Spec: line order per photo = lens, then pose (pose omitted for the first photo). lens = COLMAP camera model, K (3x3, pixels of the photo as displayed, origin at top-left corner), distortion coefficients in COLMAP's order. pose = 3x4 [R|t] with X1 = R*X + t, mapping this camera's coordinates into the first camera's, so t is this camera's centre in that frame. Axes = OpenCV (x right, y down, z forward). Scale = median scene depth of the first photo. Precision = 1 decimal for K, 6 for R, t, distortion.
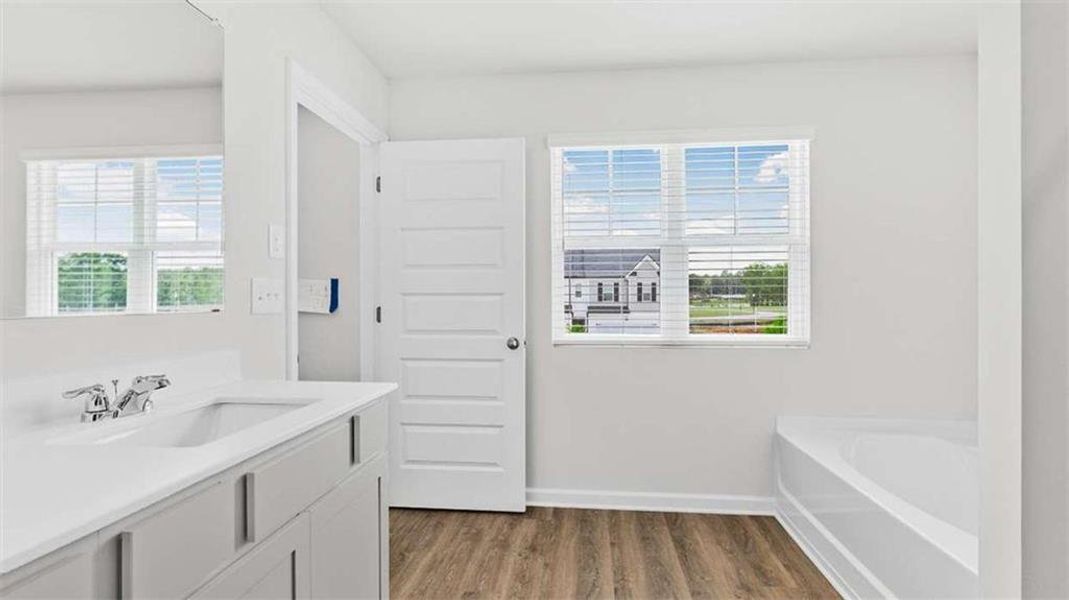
lens RADIAL K [[487.6, 0, 544.2], [0, 487.6, 302.8], [0, 0, 1]] dist [0.003398, -0.002089]
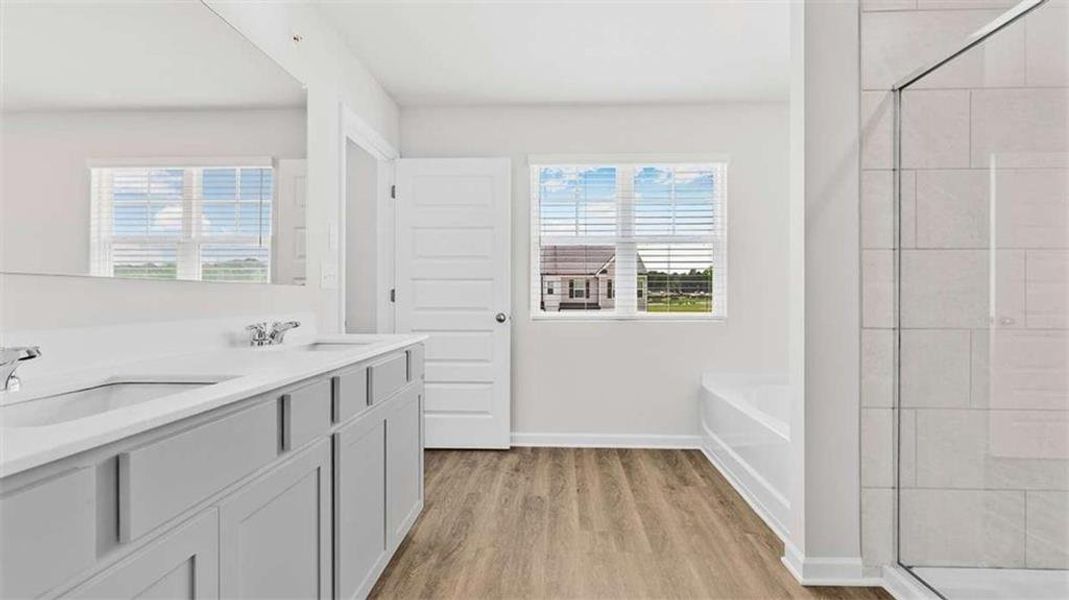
lens RADIAL K [[487.6, 0, 528.5], [0, 487.6, 295.3], [0, 0, 1]] dist [0.003398, -0.002089]
pose [[0.999663, 0.005830, 0.025306, -0.024365], [-0.005563, 0.999928, -0.010631, 0.037187], [-0.025366, 0.010487, 0.999623, -0.292573]]
